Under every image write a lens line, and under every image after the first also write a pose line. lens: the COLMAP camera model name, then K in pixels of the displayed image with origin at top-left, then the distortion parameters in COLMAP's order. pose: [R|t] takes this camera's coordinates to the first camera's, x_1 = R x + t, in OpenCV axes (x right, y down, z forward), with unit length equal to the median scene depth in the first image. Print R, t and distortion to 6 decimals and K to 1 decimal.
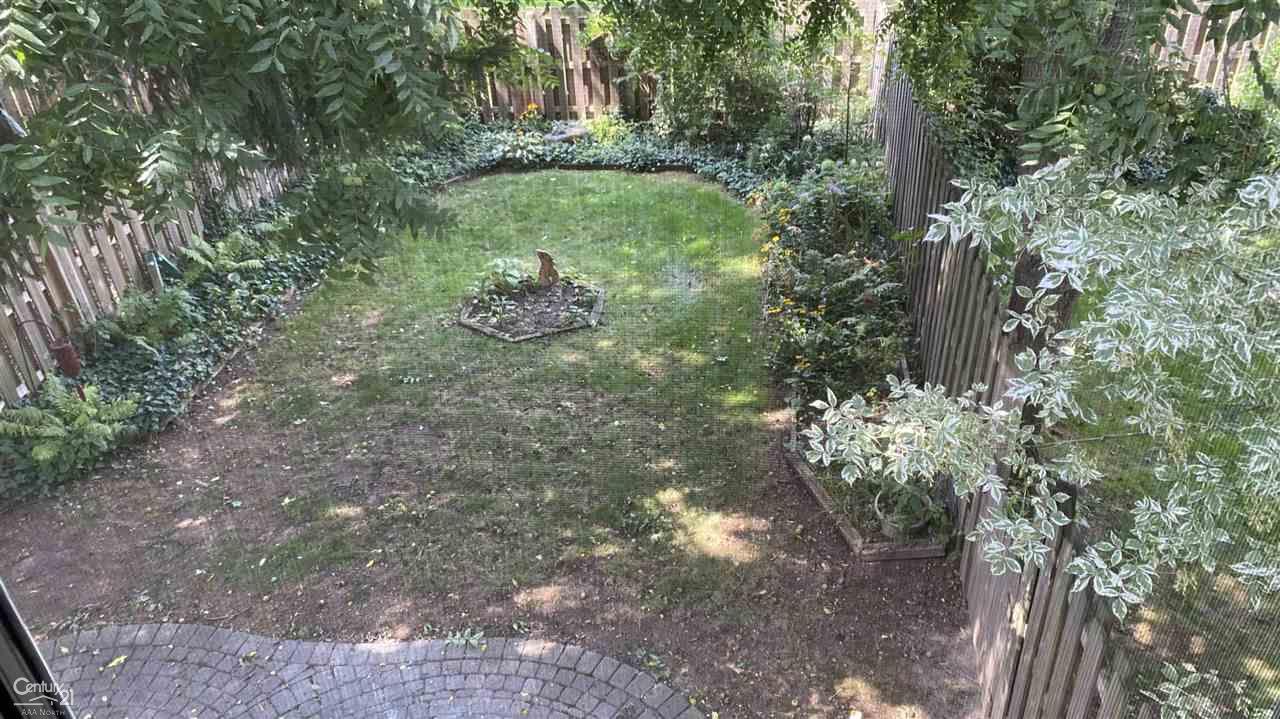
lens RADIAL K [[977.9, 0, 643.3], [0, 977.9, 364.5], [0, 0, 1]] dist [0.045329, -0.005119]
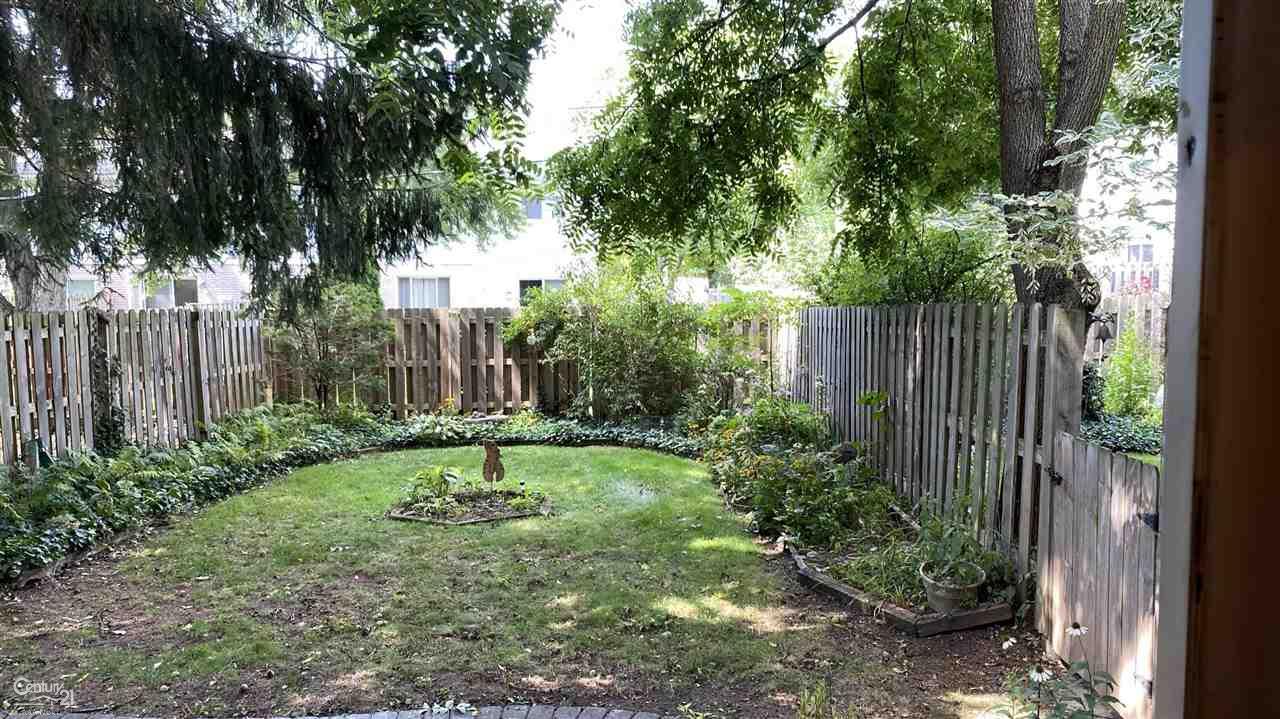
lens RADIAL K [[977.9, 0, 638.5], [0, 977.9, 369.1], [0, 0, 1]] dist [0.045329, -0.005119]
pose [[0.989764, 0.029666, 0.139599, -0.068277], [0.037384, 0.890110, -0.454211, 0.182104], [-0.137733, 0.454780, 0.879889, 0.089710]]
